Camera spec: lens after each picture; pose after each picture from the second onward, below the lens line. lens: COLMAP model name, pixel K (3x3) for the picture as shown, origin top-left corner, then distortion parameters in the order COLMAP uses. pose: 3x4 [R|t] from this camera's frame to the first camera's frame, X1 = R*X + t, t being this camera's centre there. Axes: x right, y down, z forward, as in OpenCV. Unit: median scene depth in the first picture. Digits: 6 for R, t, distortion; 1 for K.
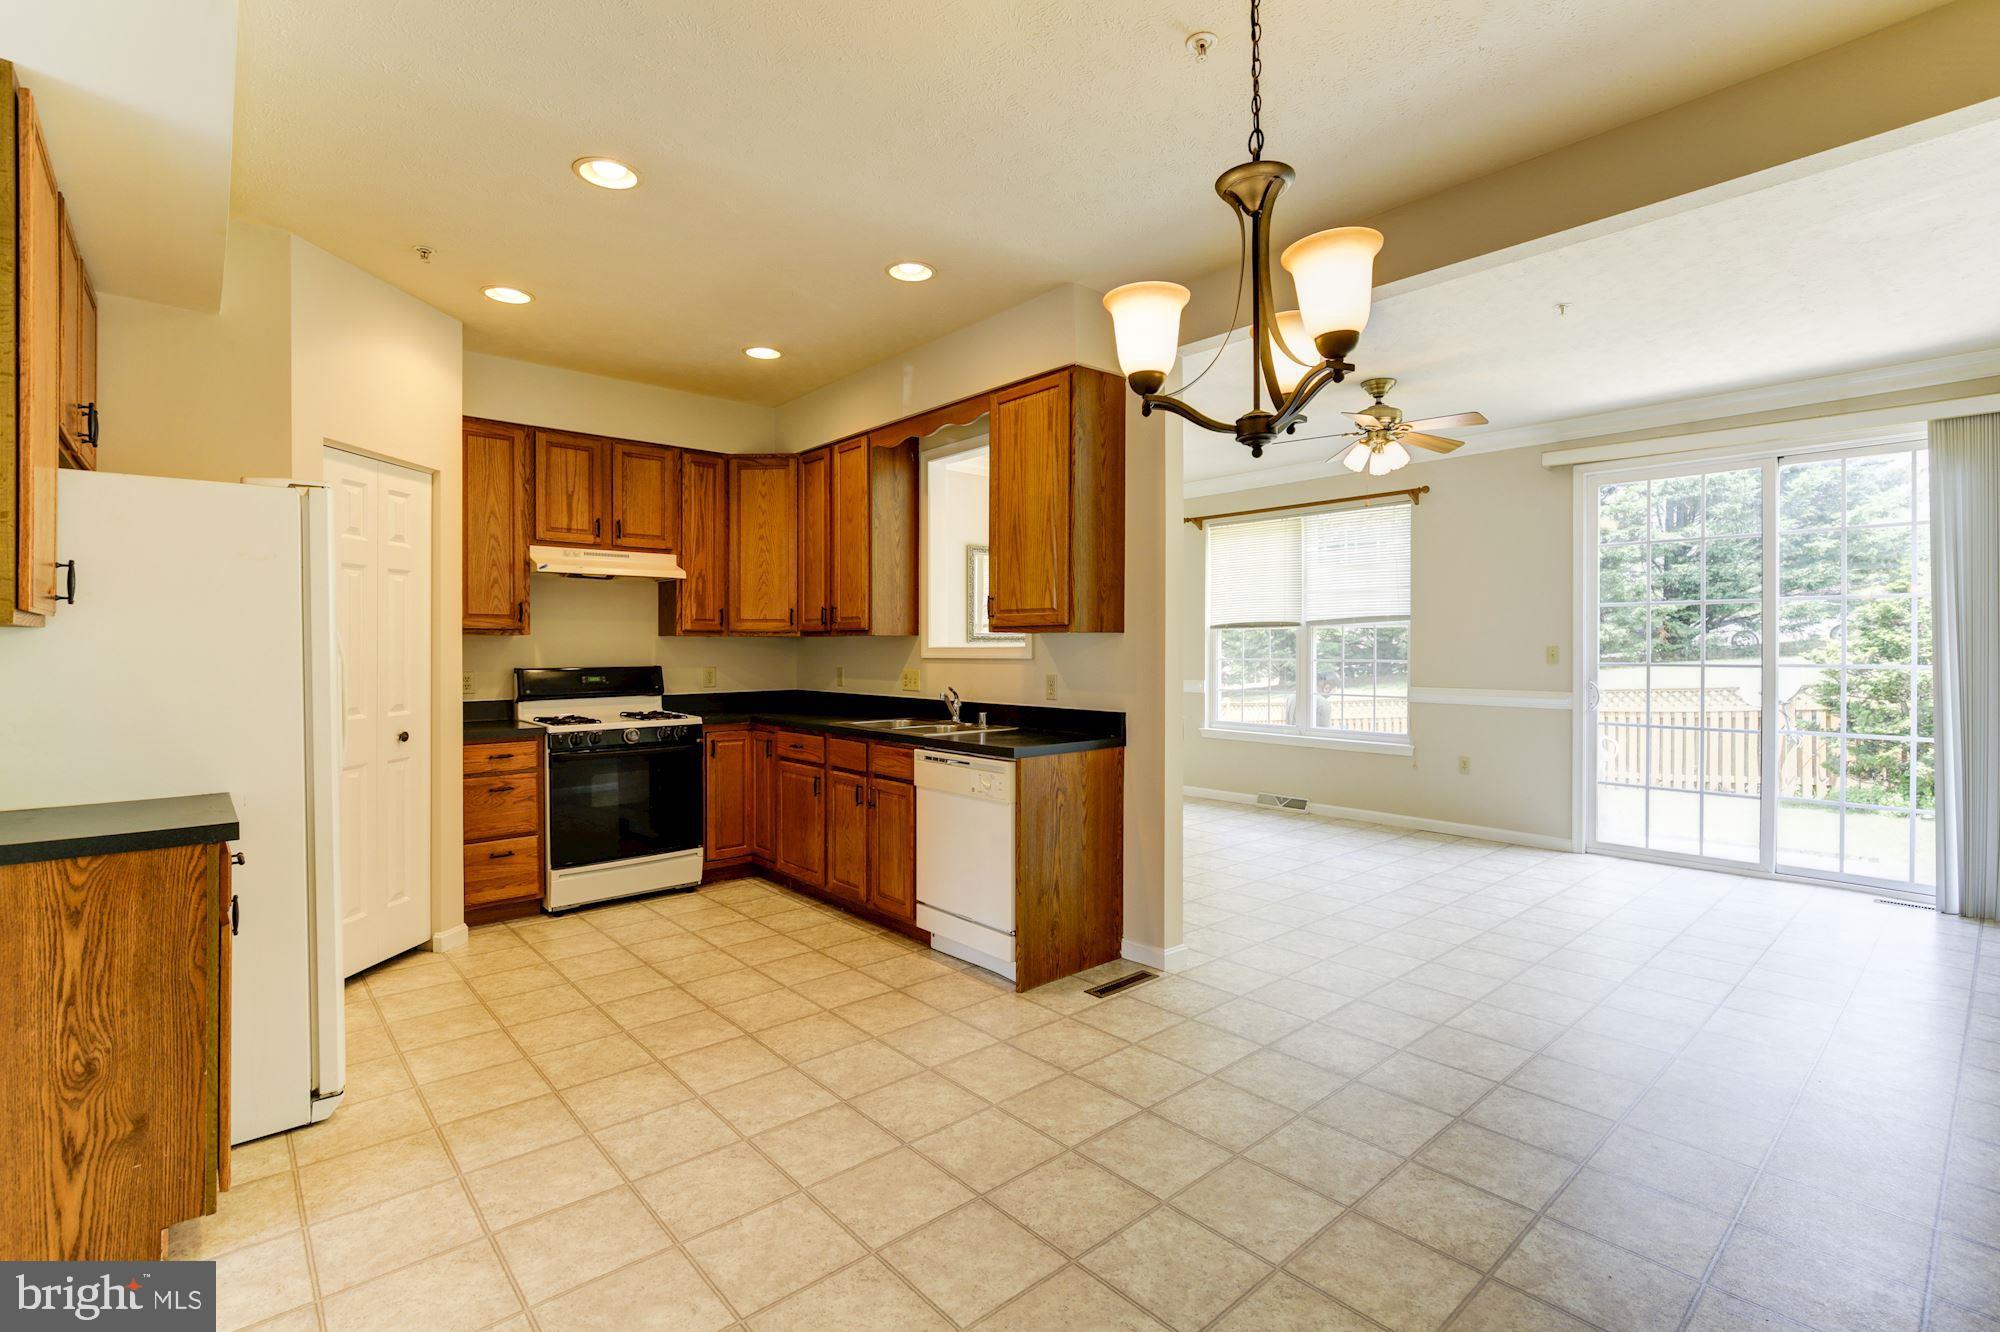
lens RADIAL K [[911.5, 0, 1004.5], [0, 911.5, 647.9], [0, 0, 1]] dist [-0.018656, 0.009221]
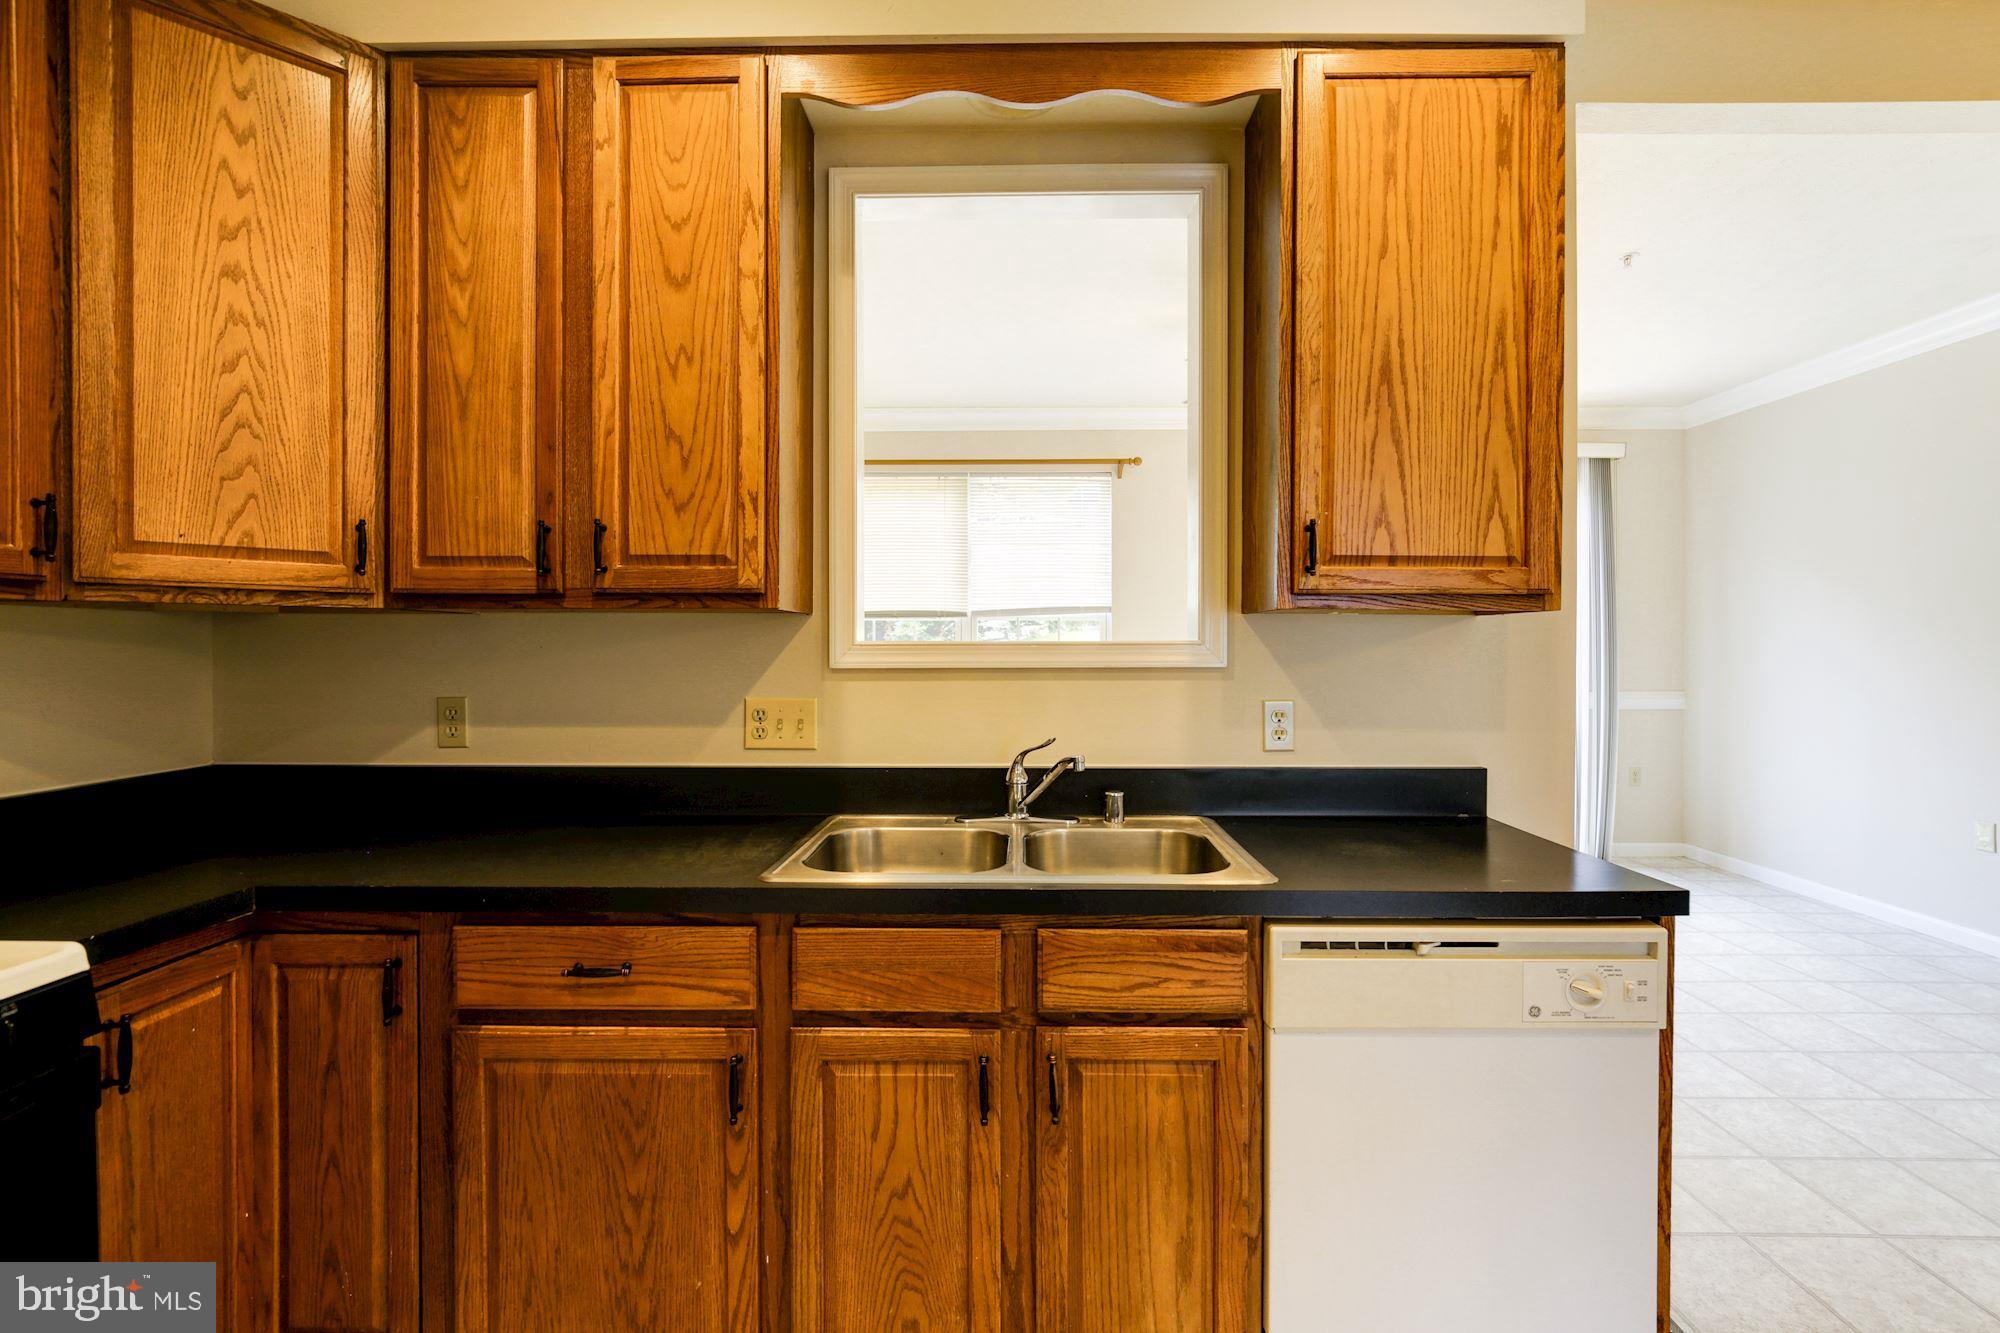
lens RADIAL K [[911.5, 0, 1004.5], [0, 911.5, 648.4], [0, 0, 1]] dist [-0.018656, 0.009221]
pose [[0.670404, -0.002998, 0.741990, -0.383454], [-0.000355, 0.999990, 0.004361, 0.000294], [-0.741996, -0.003187, 0.670396, 0.743277]]
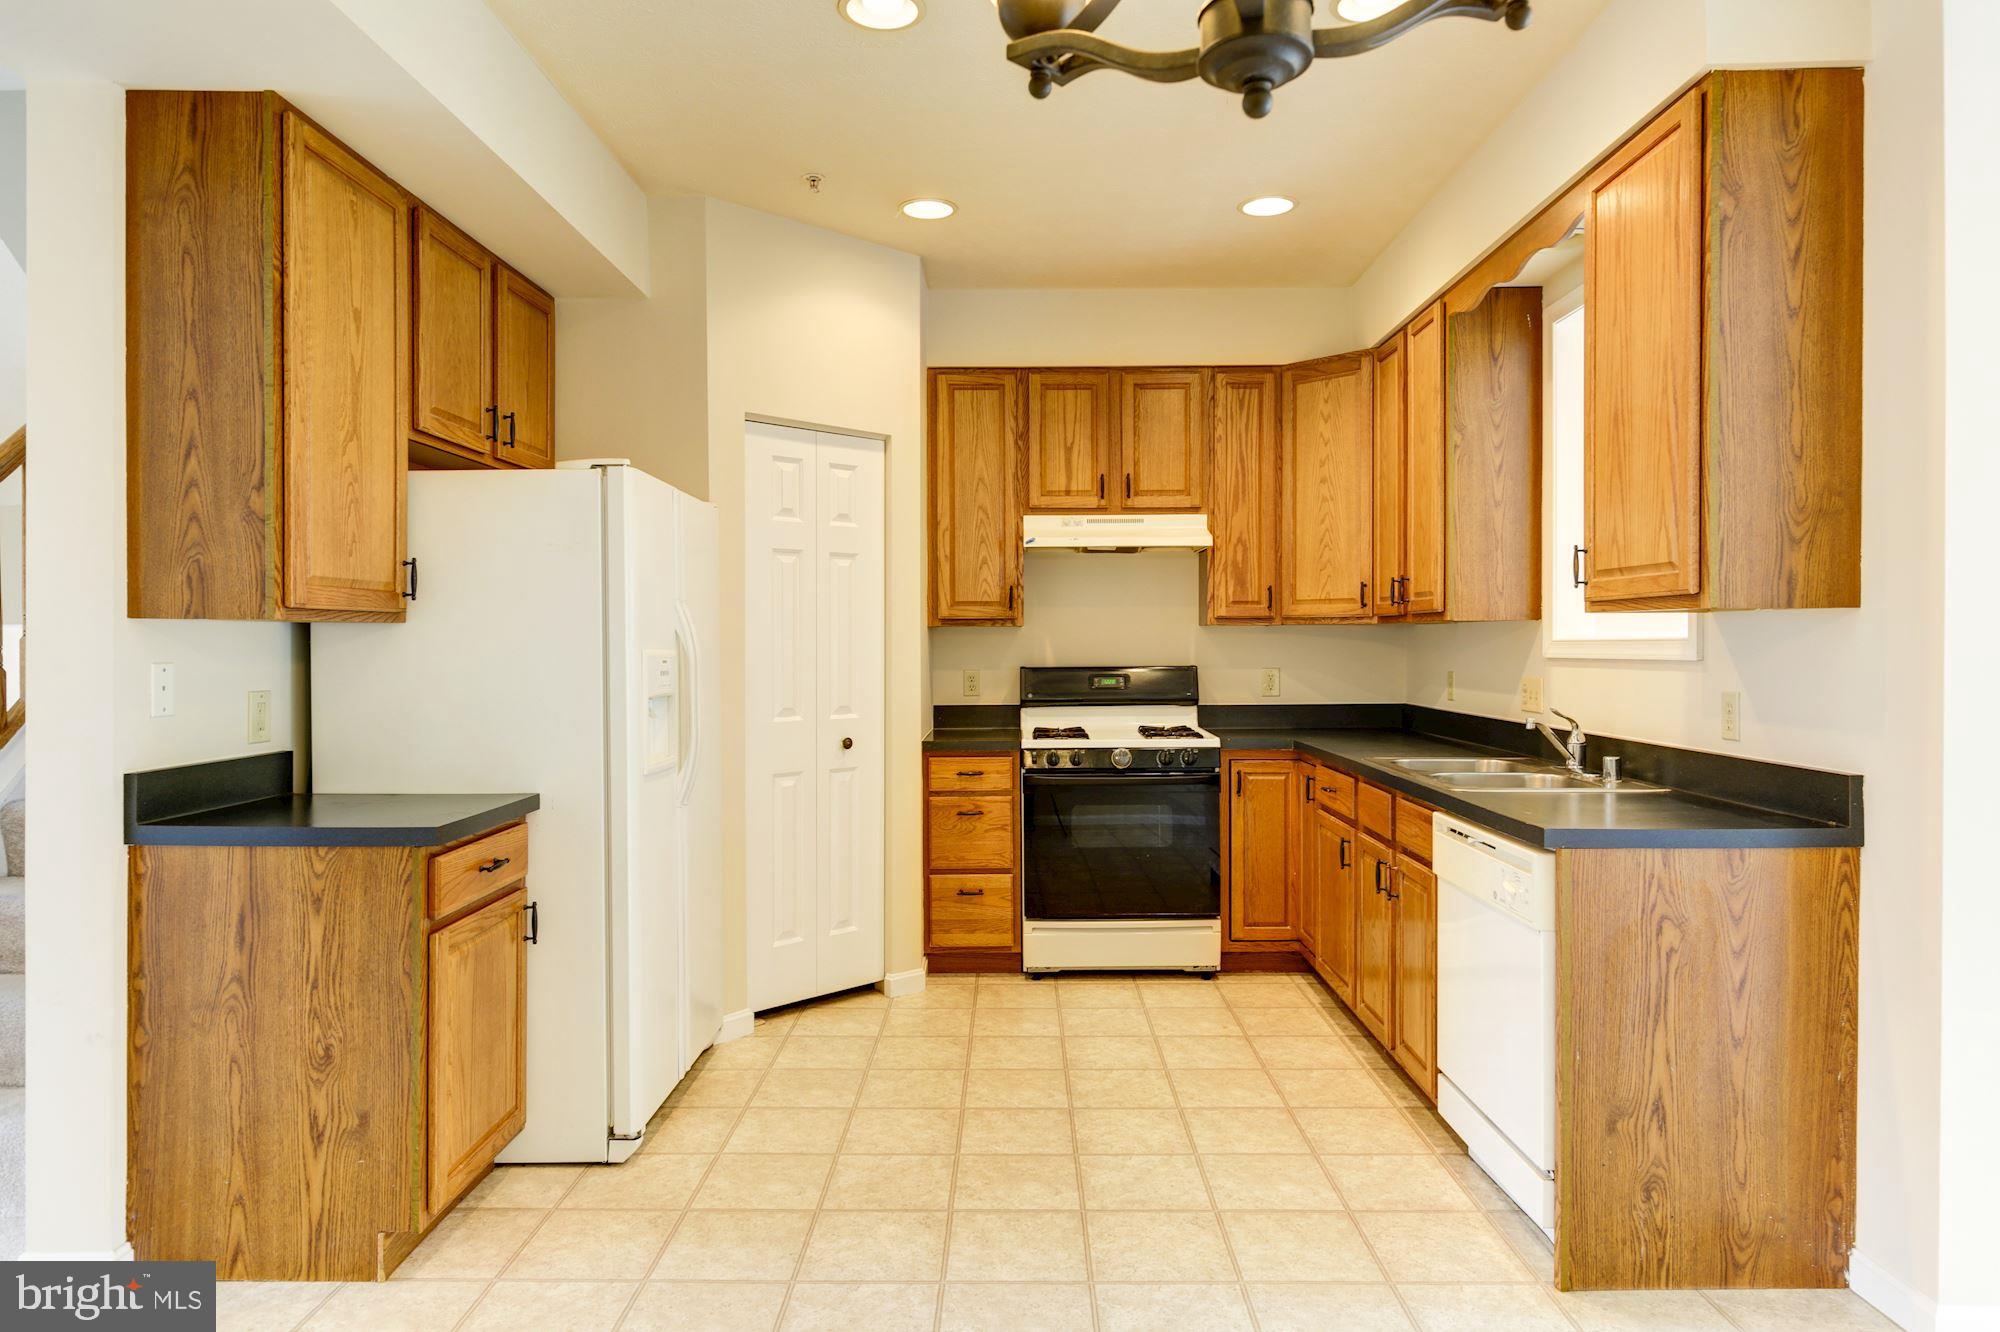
lens RADIAL K [[1190.5, 0, 1005.4], [0, 1190.5, 649.1], [0, 0, 1]] dist [0.020920, -0.029934]
pose [[0.742532, 0.002600, -0.669805, 0.189401], [0.001641, 0.999982, 0.005701, 0.000406], [0.669808, -0.005333, 0.742515, 0.209561]]
